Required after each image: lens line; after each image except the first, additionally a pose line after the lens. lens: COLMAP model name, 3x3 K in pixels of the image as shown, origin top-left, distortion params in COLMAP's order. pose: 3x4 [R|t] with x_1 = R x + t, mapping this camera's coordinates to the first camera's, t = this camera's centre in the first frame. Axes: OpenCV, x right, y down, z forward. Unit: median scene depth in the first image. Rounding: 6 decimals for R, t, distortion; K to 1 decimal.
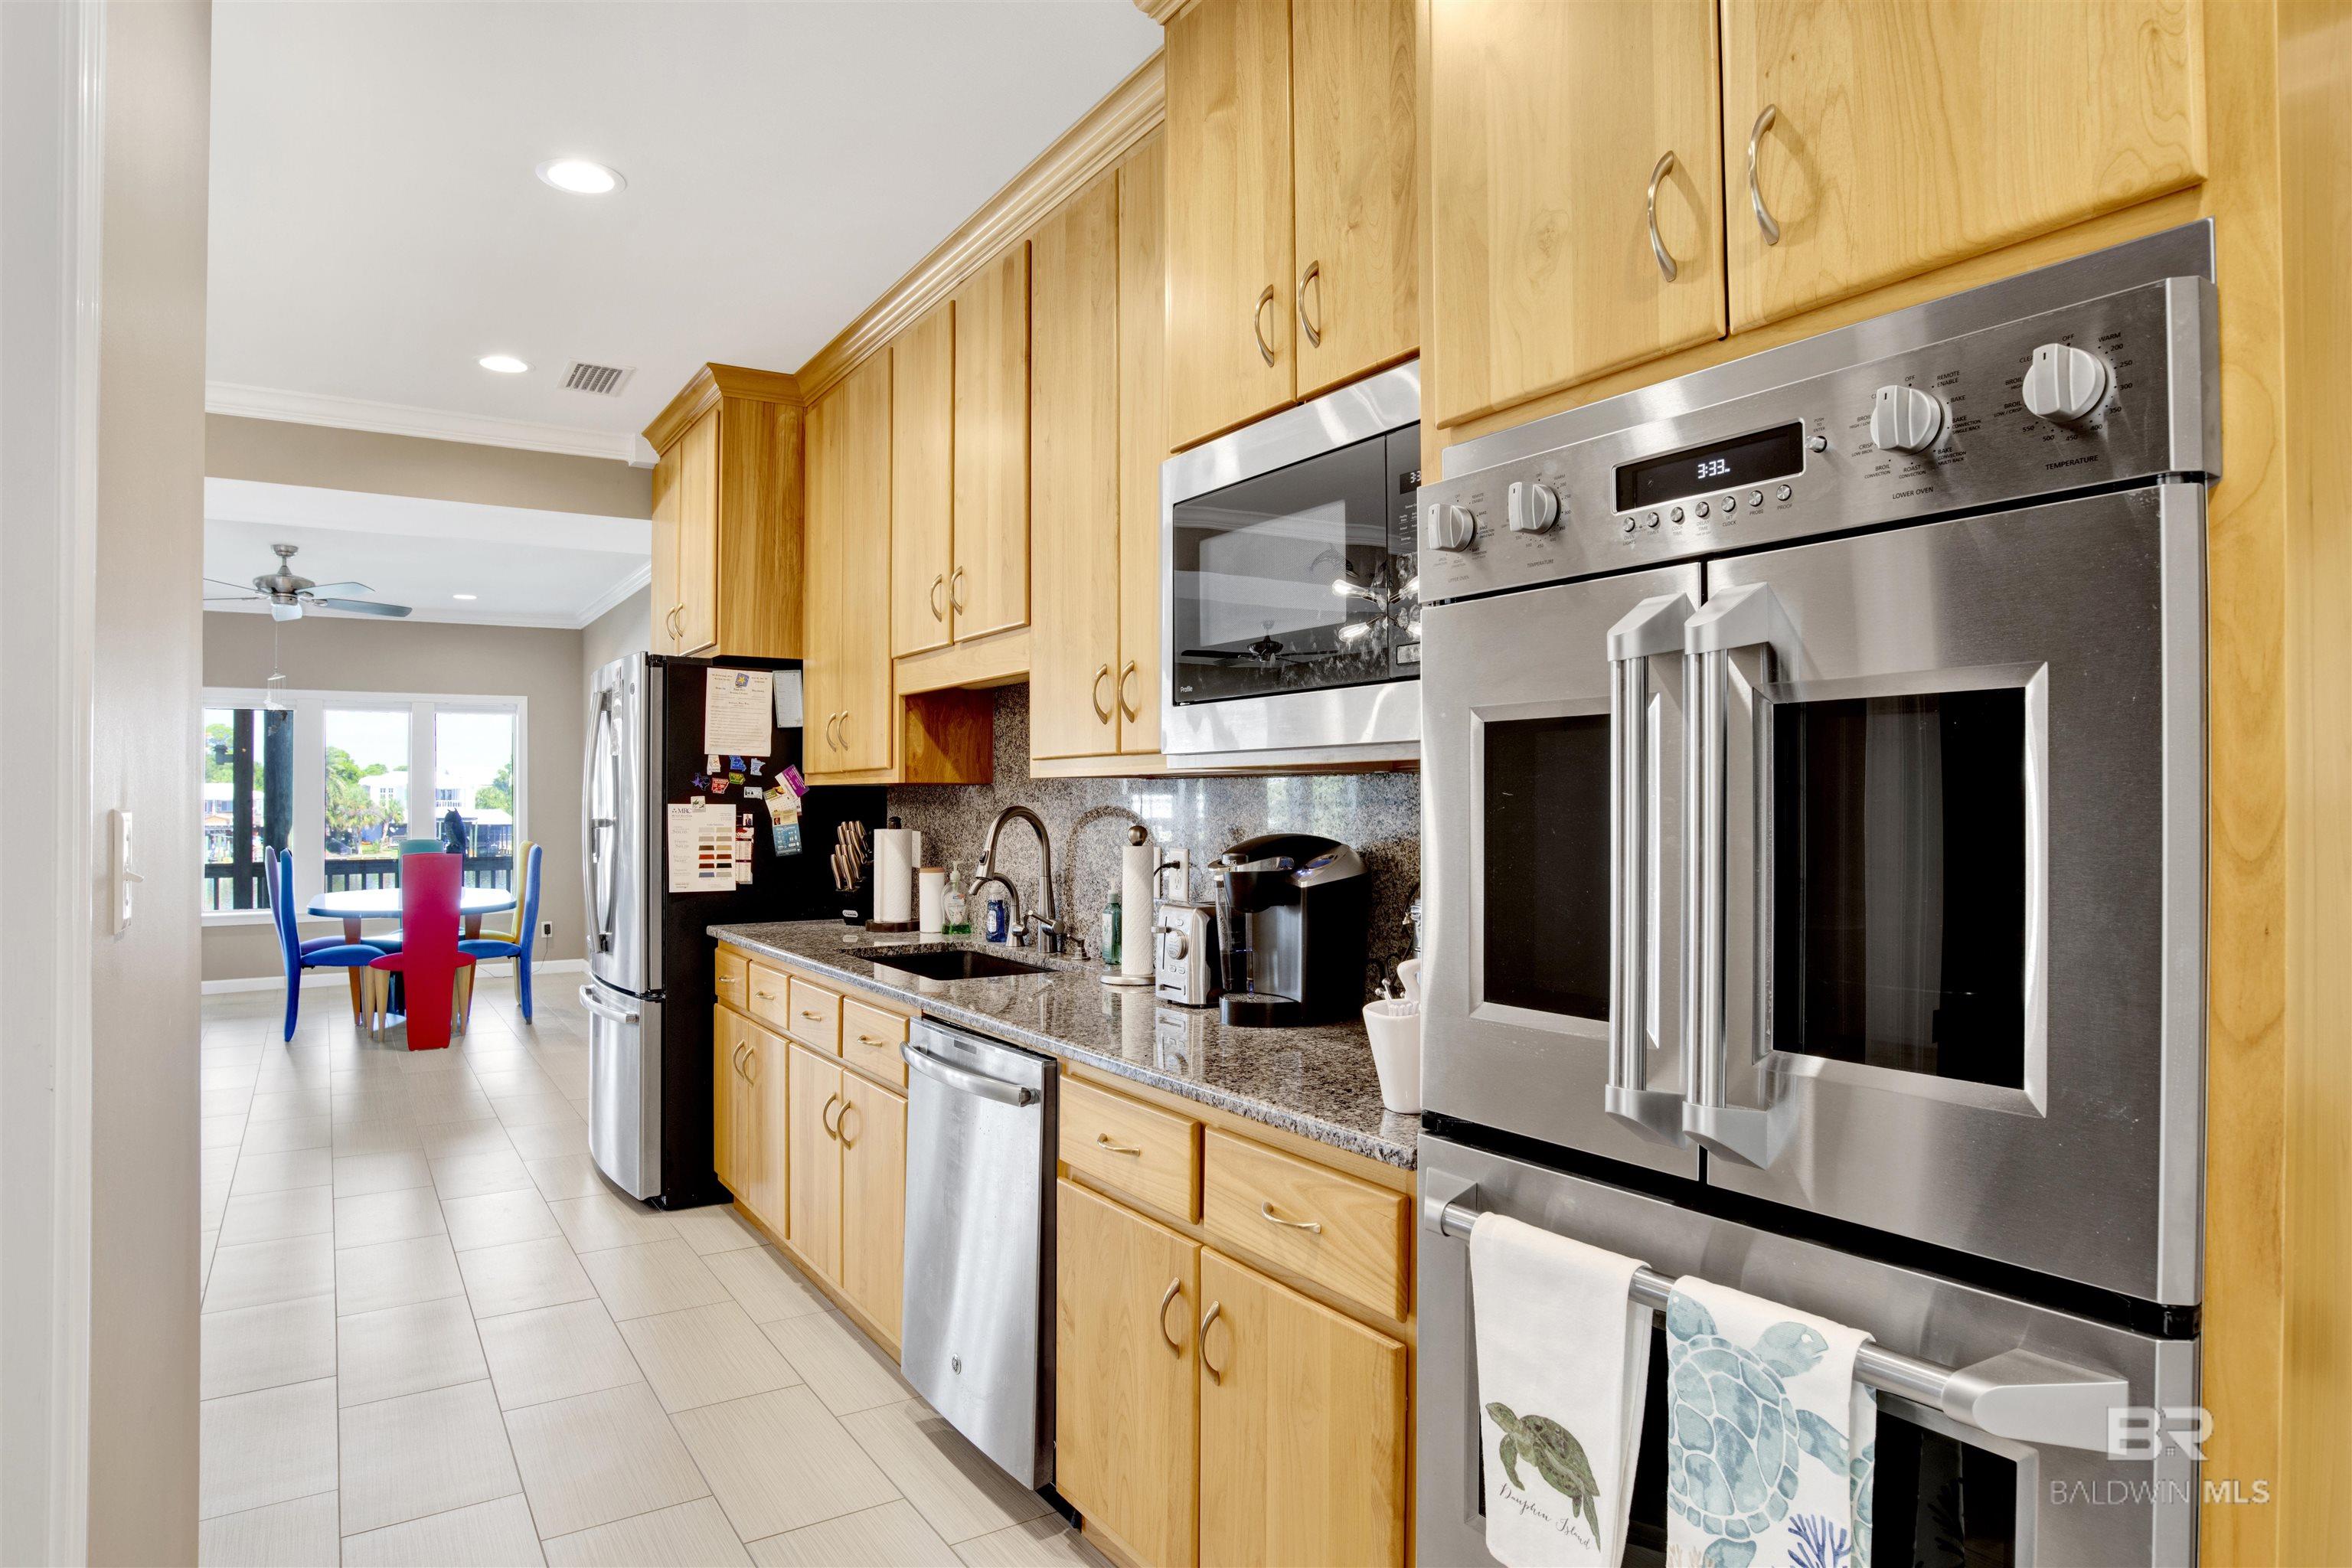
lens RADIAL K [[1335.8, 0, 1176.0], [0, 1335.8, 784.0], [0, 0, 1]] dist [-0.076734, 0.024617]
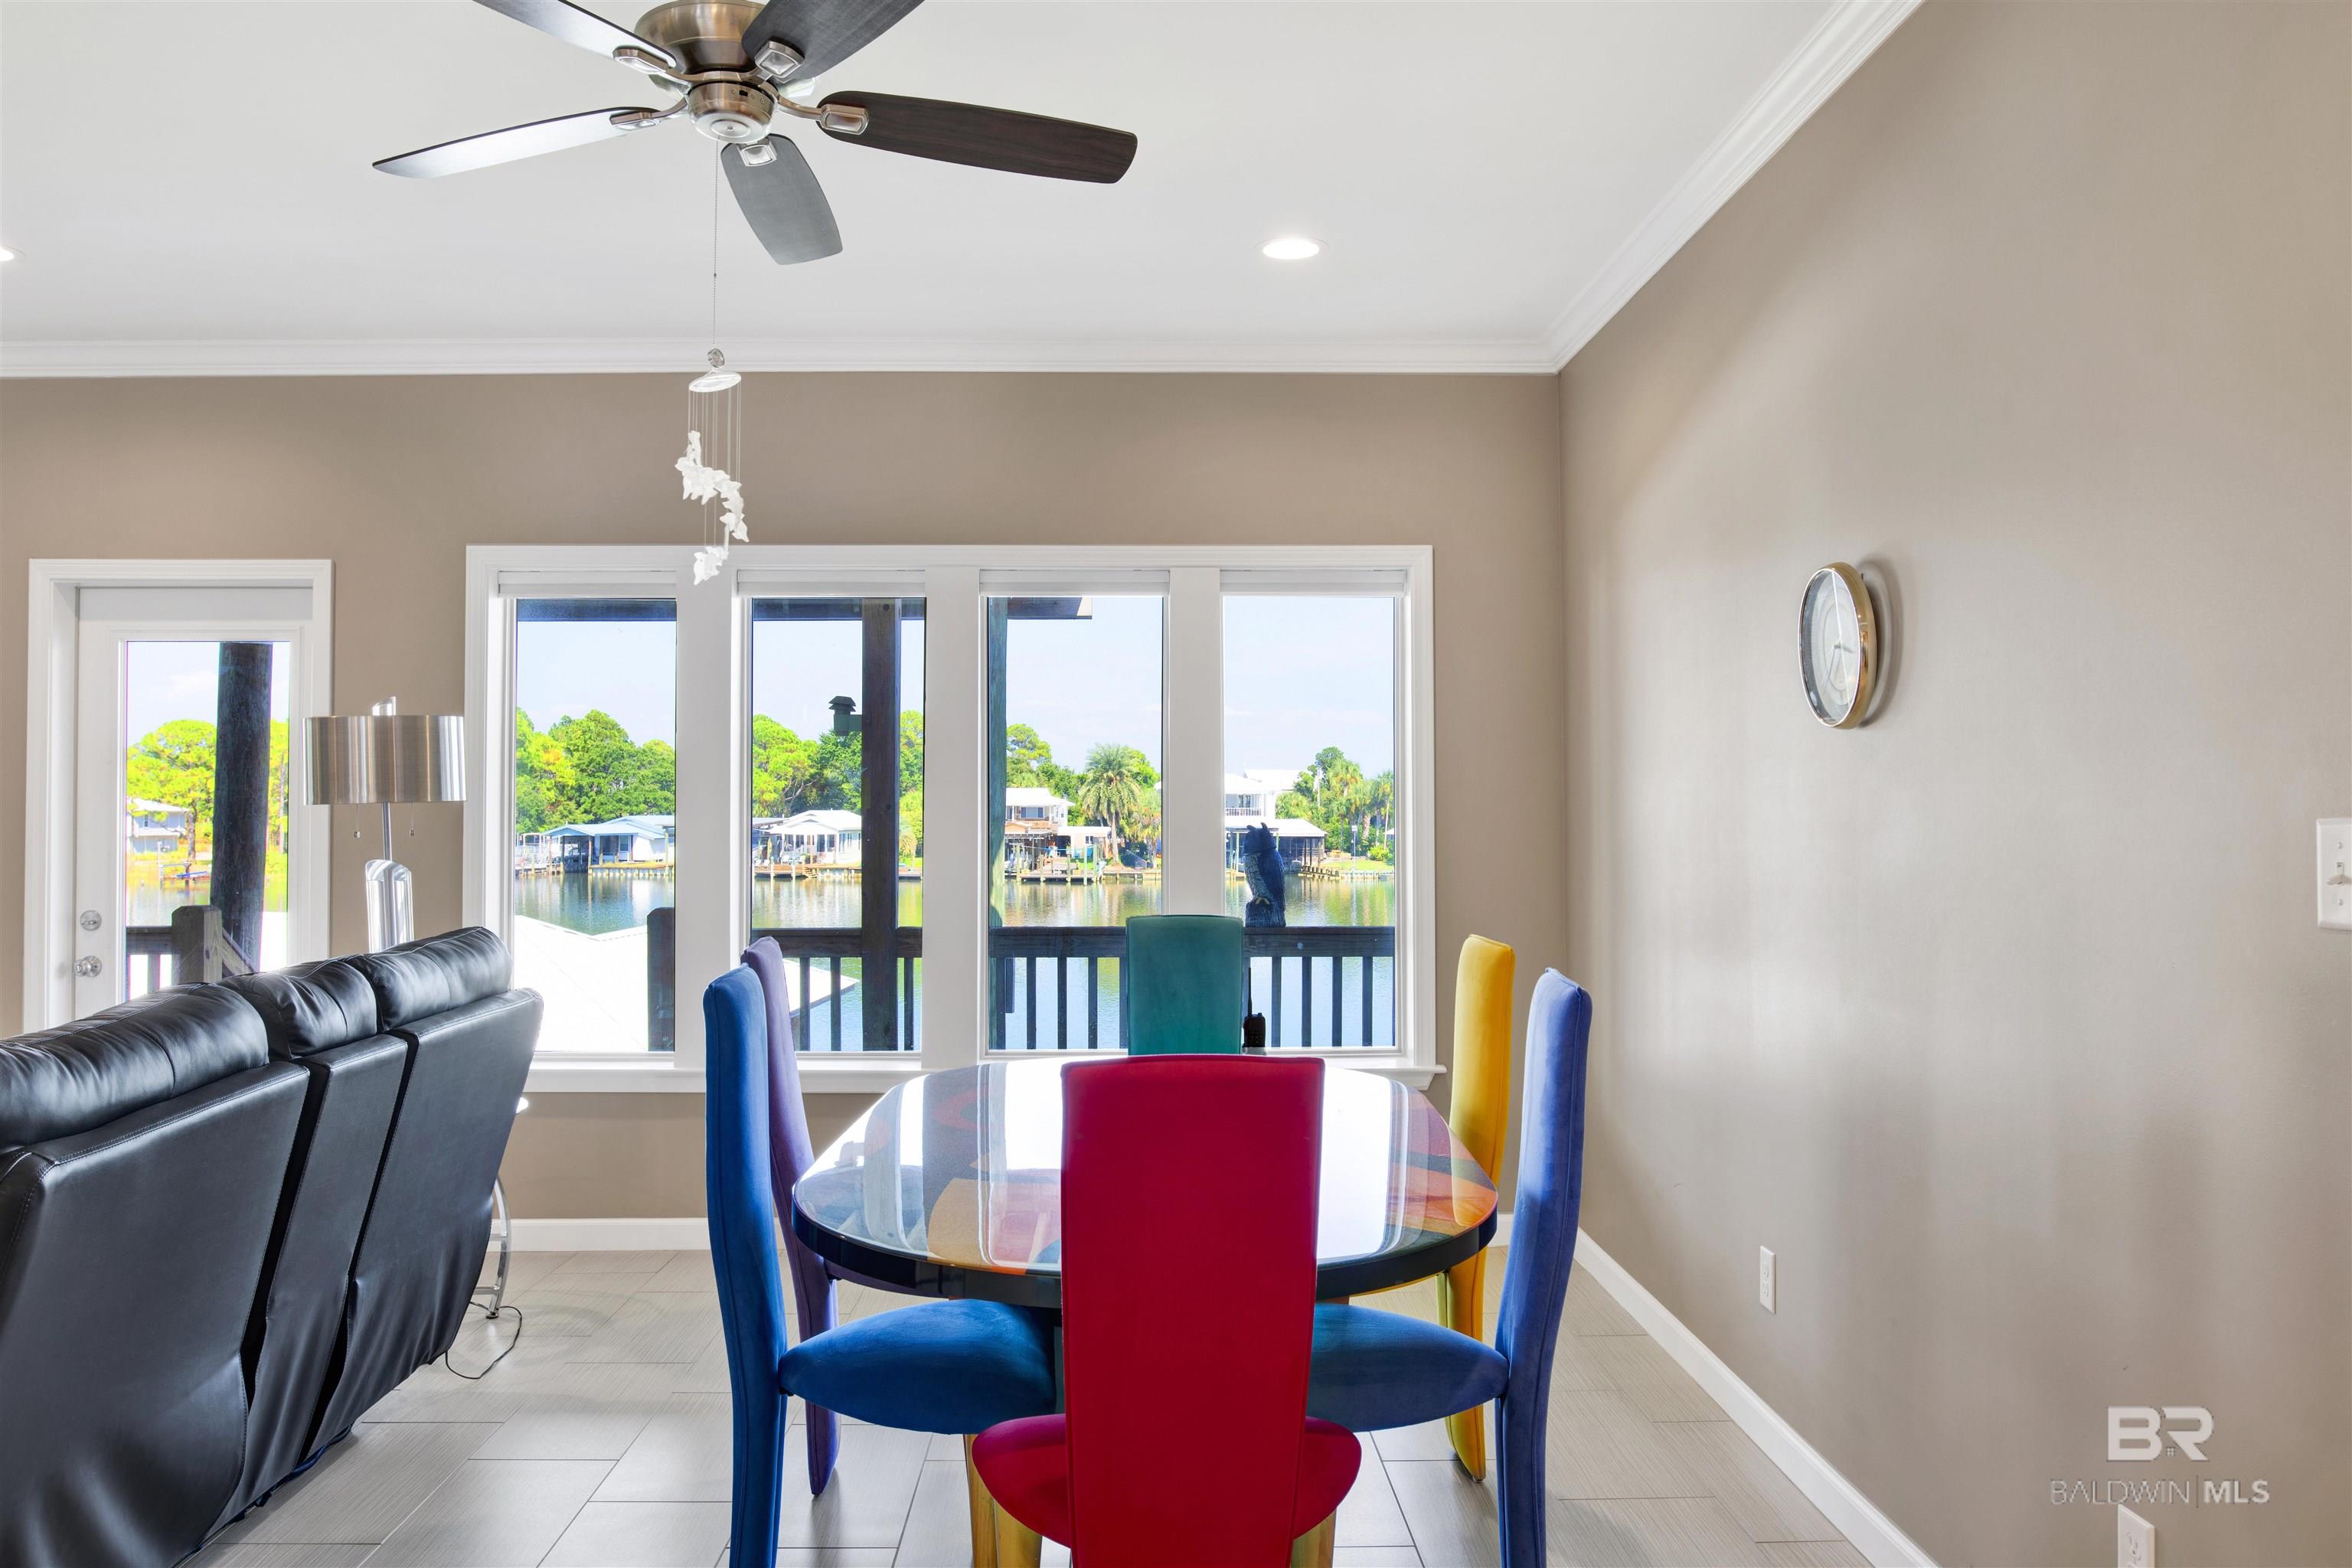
lens RADIAL K [[1706.3, 0, 1176.0], [0, 1706.3, 784.0], [0, 0, 1]] dist [-0.057846, 0.000328]
pose [[0.852807, -0.000826, -0.522226, -0.247900], [-0.000867, 0.999995, -0.002998, 0.005466], [0.522226, 0.003009, 0.852802, 0.443428]]
